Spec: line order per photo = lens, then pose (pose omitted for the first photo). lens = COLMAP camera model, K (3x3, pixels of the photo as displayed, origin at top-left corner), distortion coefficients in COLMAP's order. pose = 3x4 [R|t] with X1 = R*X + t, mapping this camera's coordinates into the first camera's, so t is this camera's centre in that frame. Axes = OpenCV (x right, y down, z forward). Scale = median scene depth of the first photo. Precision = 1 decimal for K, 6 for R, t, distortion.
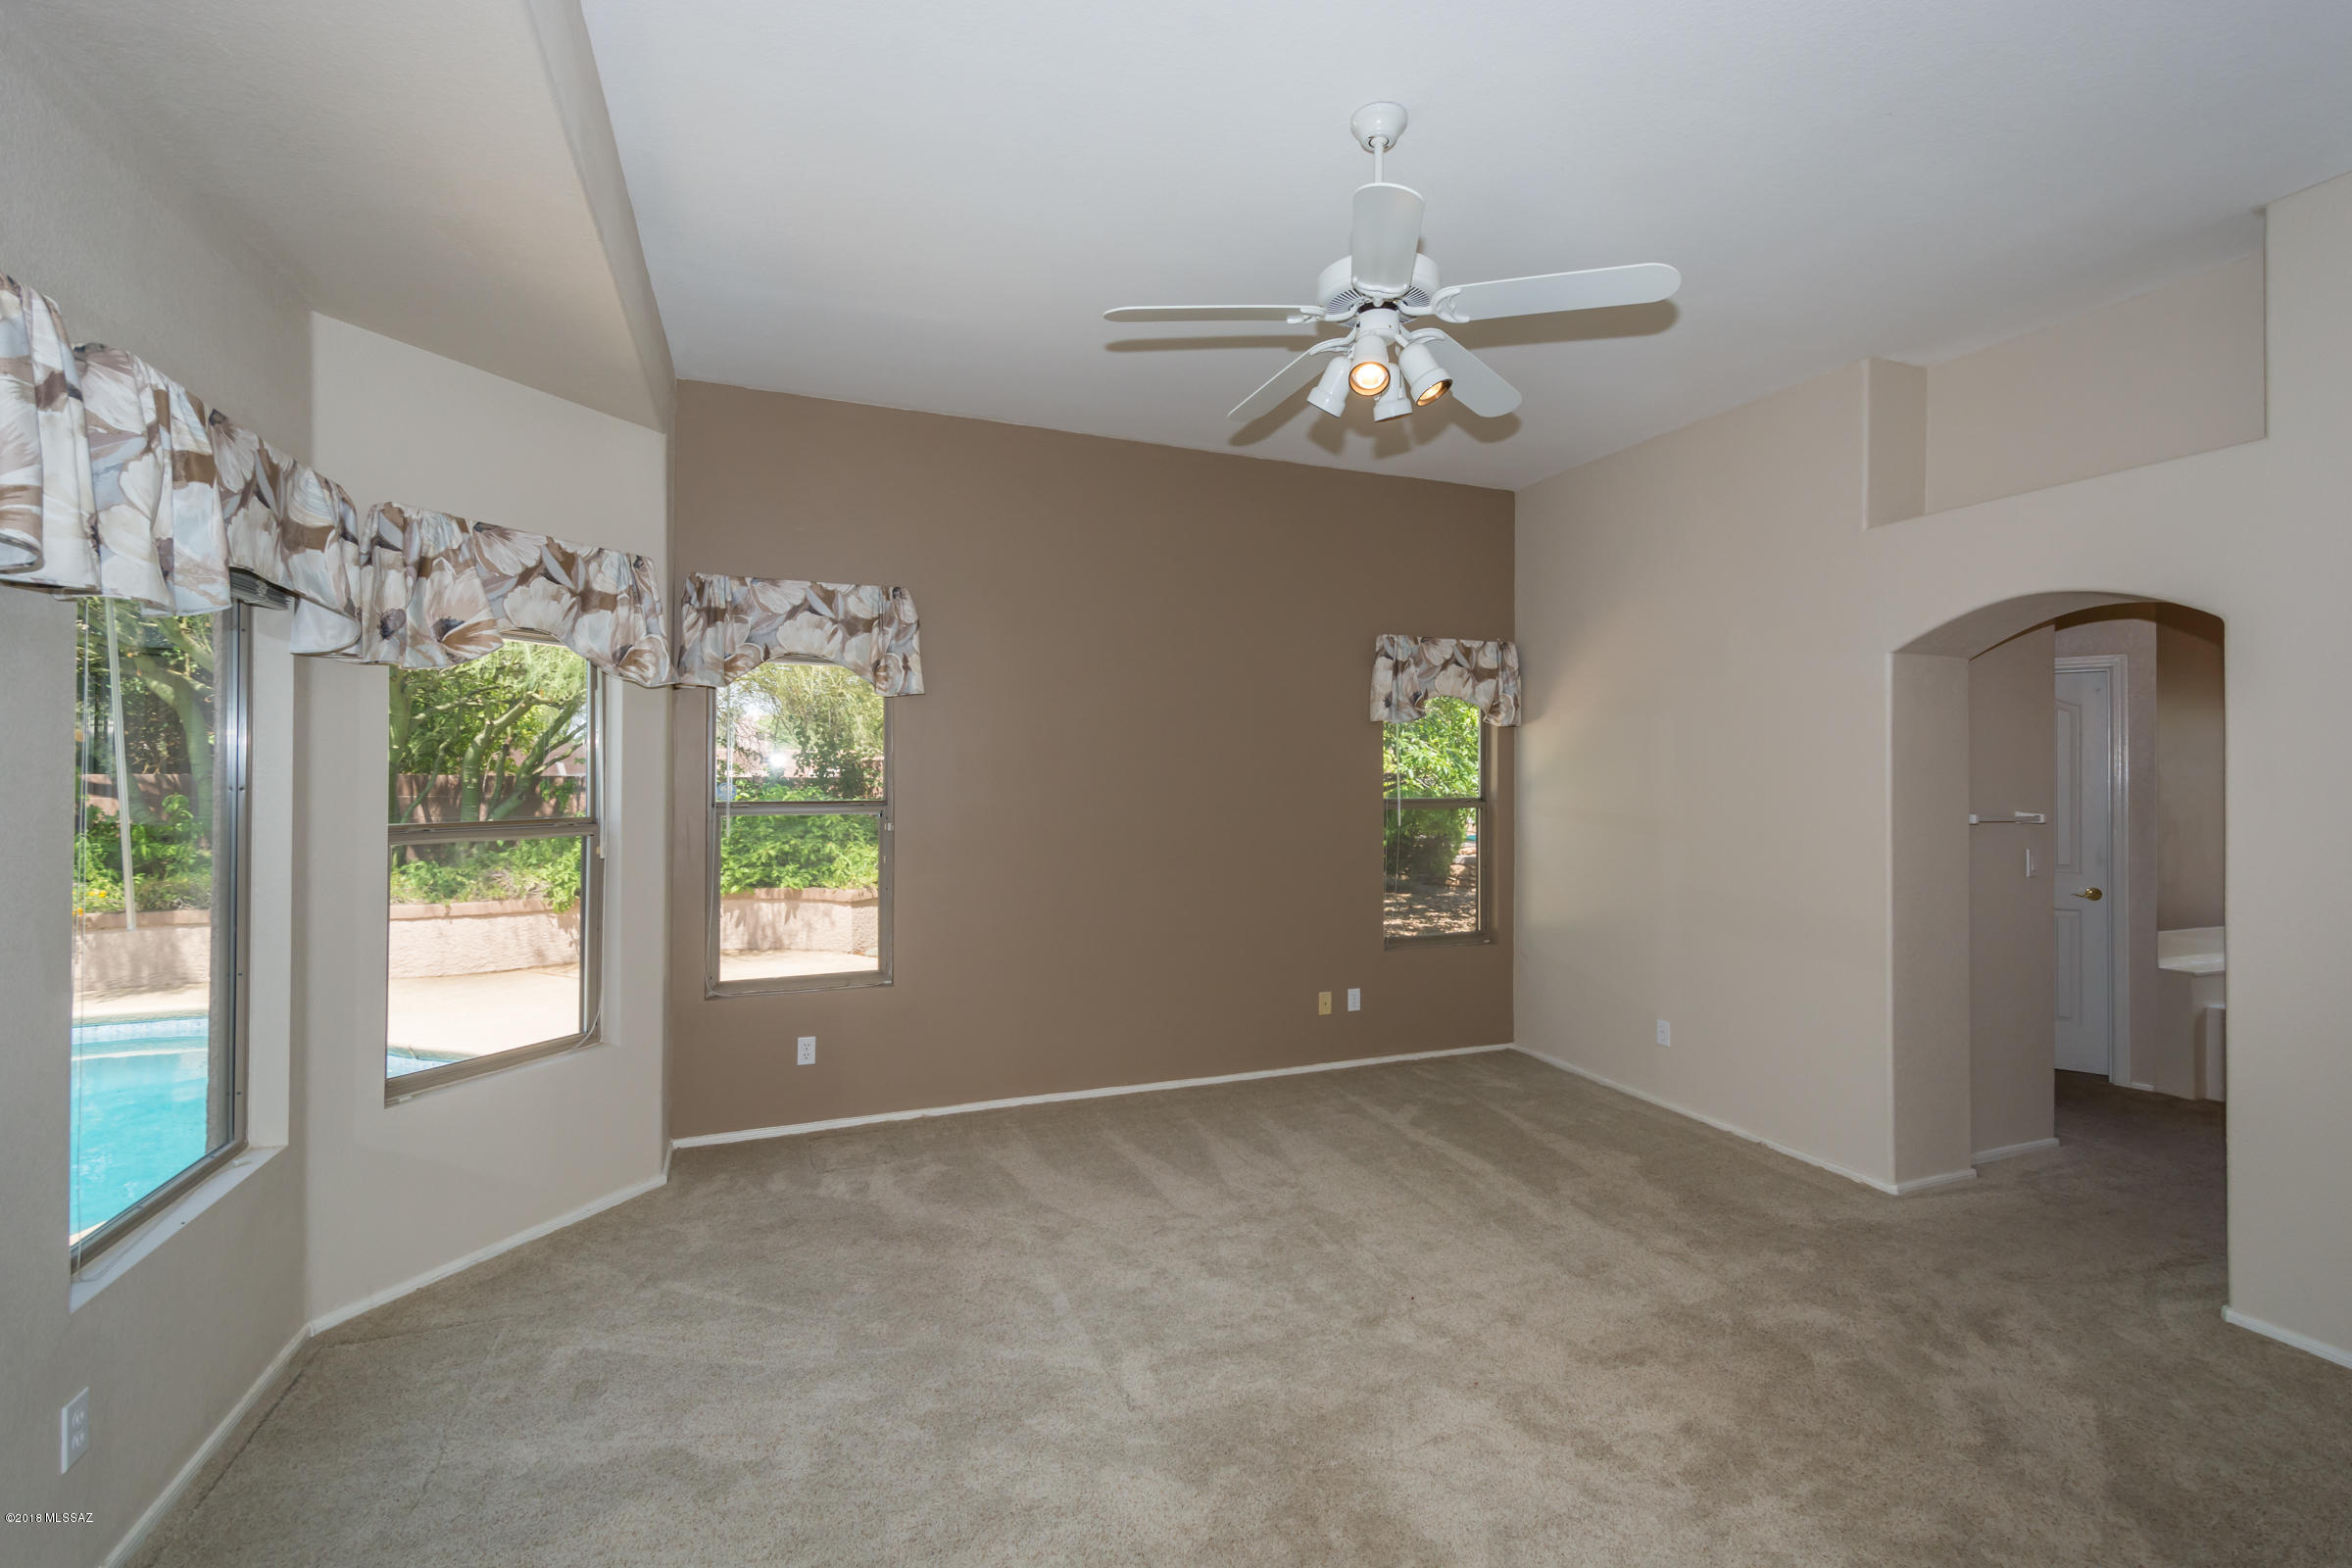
lens RADIAL K [[1025.3, 0, 1196.1], [0, 1025.3, 774.2], [0, 0, 1]] dist [0.024891, -0.023280]
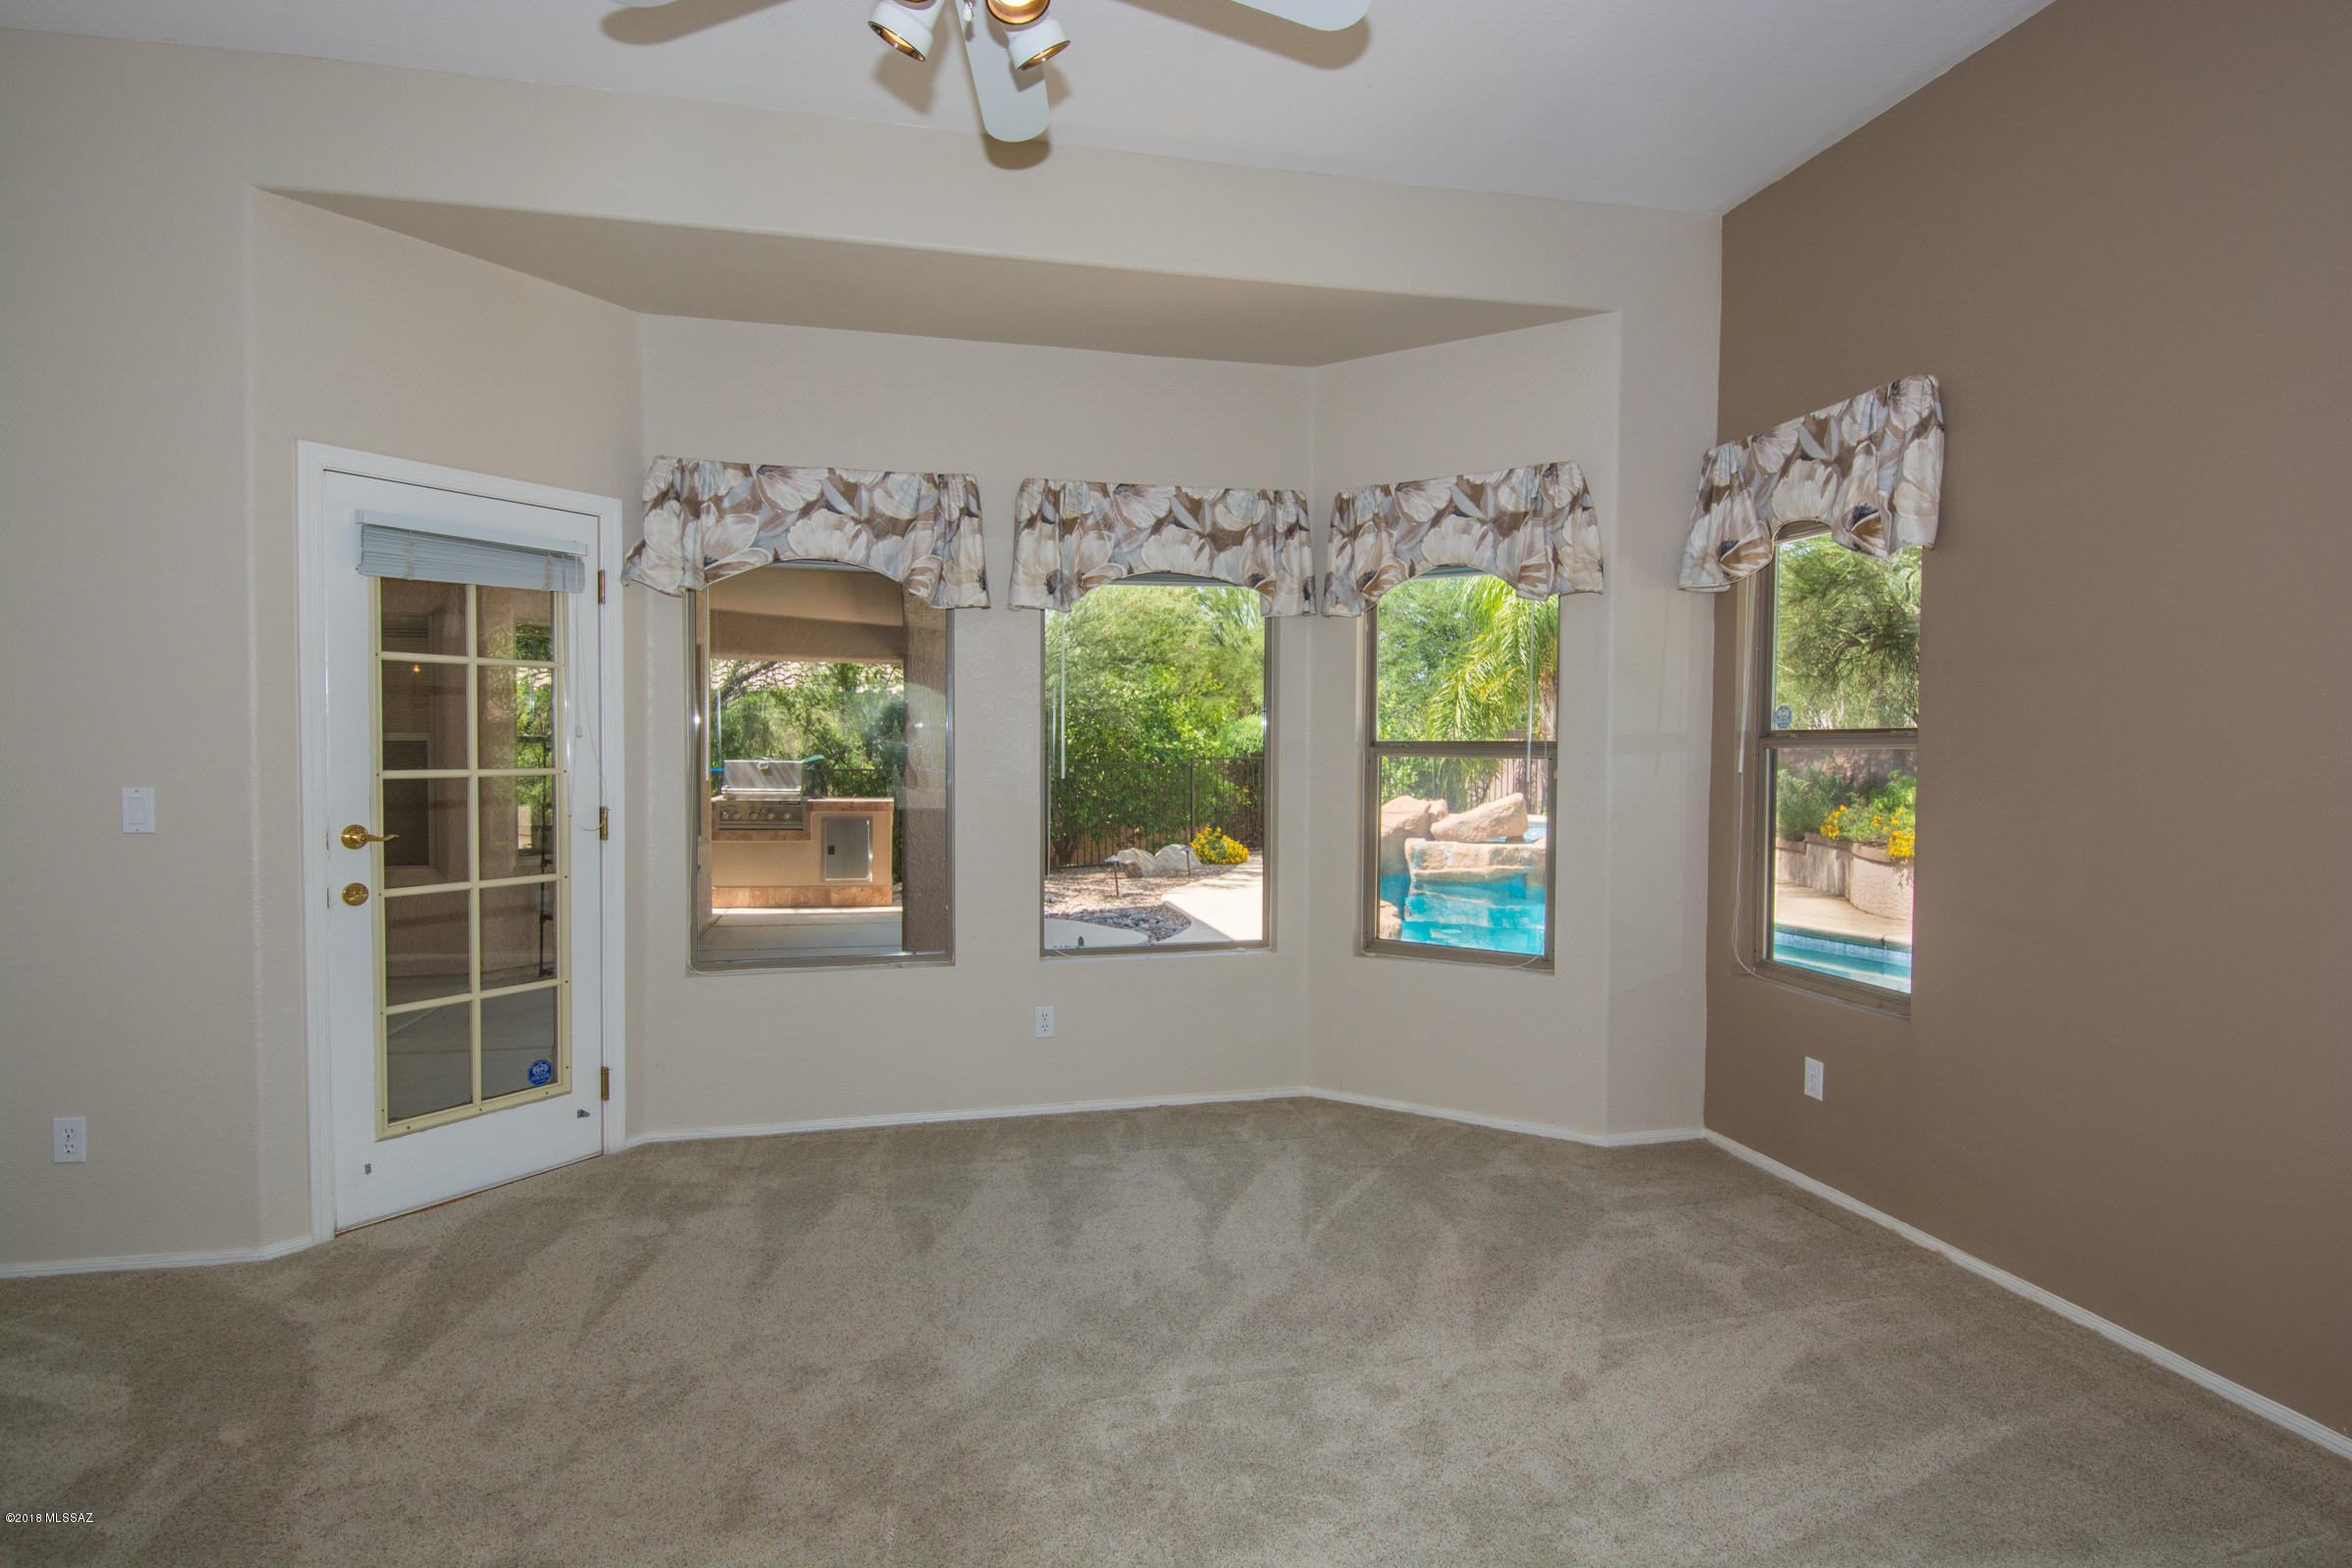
lens RADIAL K [[1207.0, 0, 1192.9], [0, 1207.0, 778.2], [0, 0, 1]] dist [0.013945, -0.023227]
pose [[-0.167906, 0.027437, -0.985421, 0.528875], [0.002027, 0.999620, 0.027487, 0.039148], [0.985801, 0.002618, -0.167898, 0.741832]]
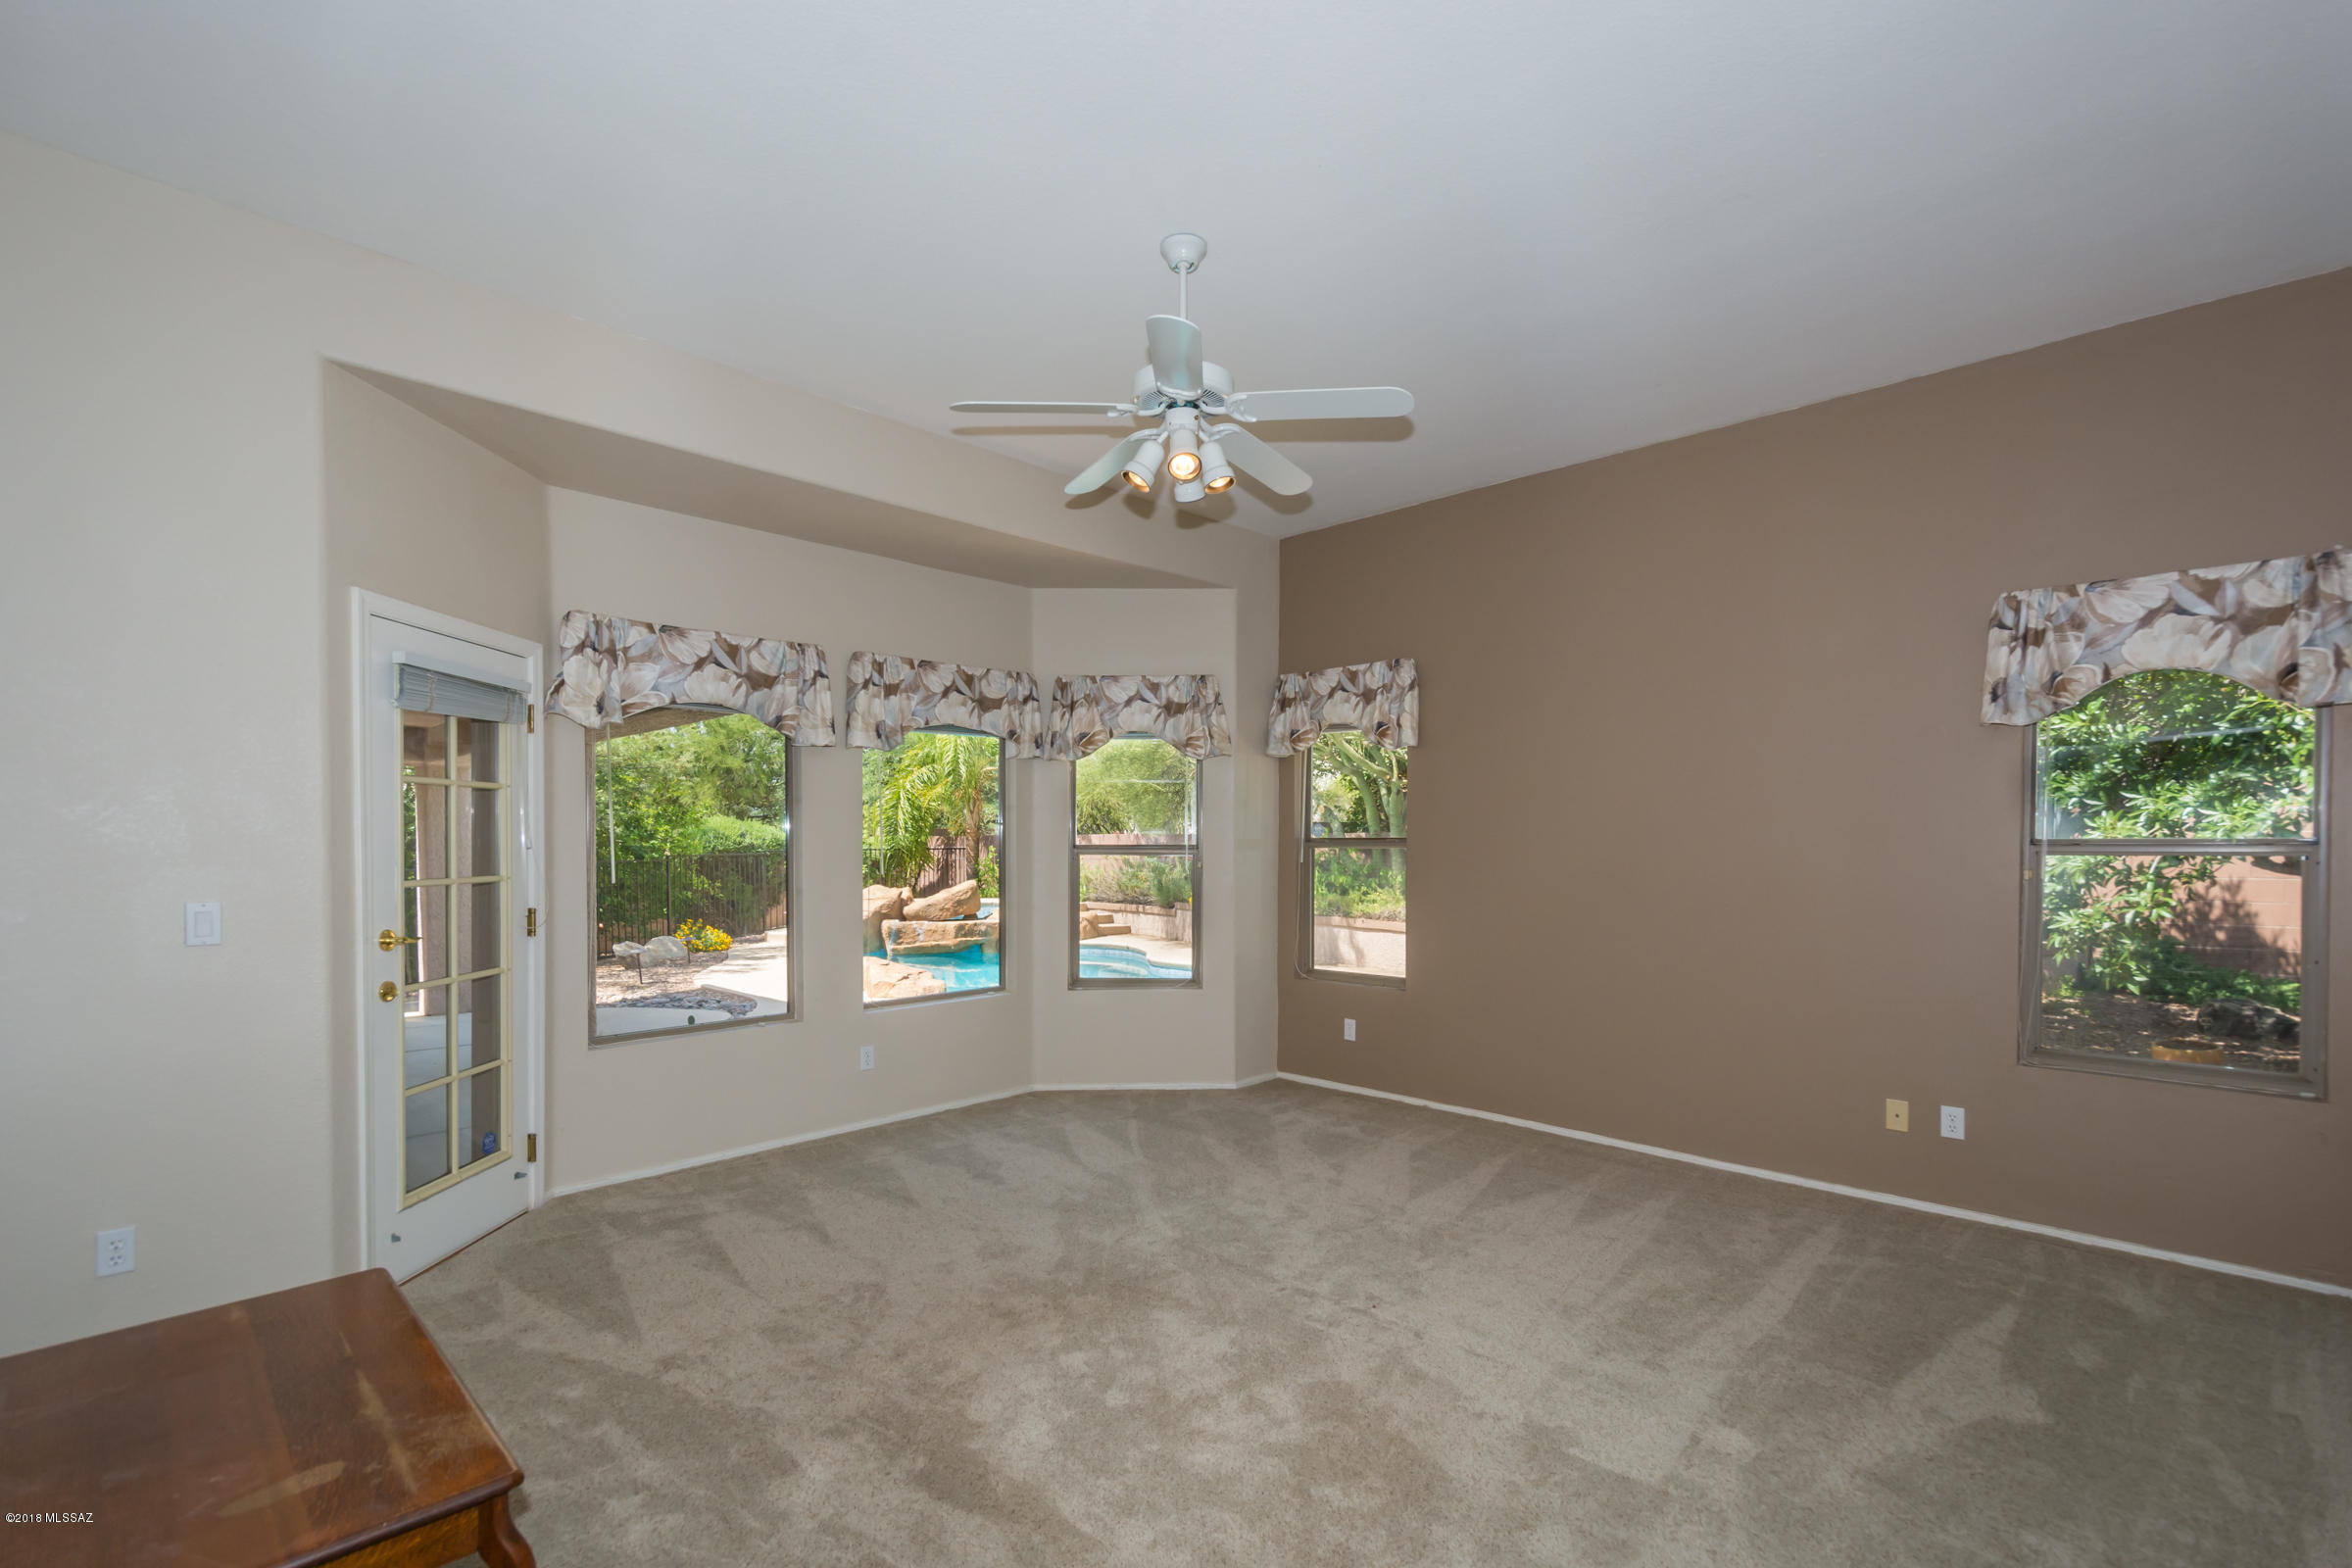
lens RADIAL K [[1065.8, 0, 1185.9], [0, 1065.8, 850.3], [0, 0, 1]] dist [-0.000606, -0.000065]
pose [[0.394280, 0.009658, -0.918940, 0.795368], [0.006326, 0.999893, 0.013222, 0.025545], [0.918969, -0.011026, 0.394177, 0.295296]]
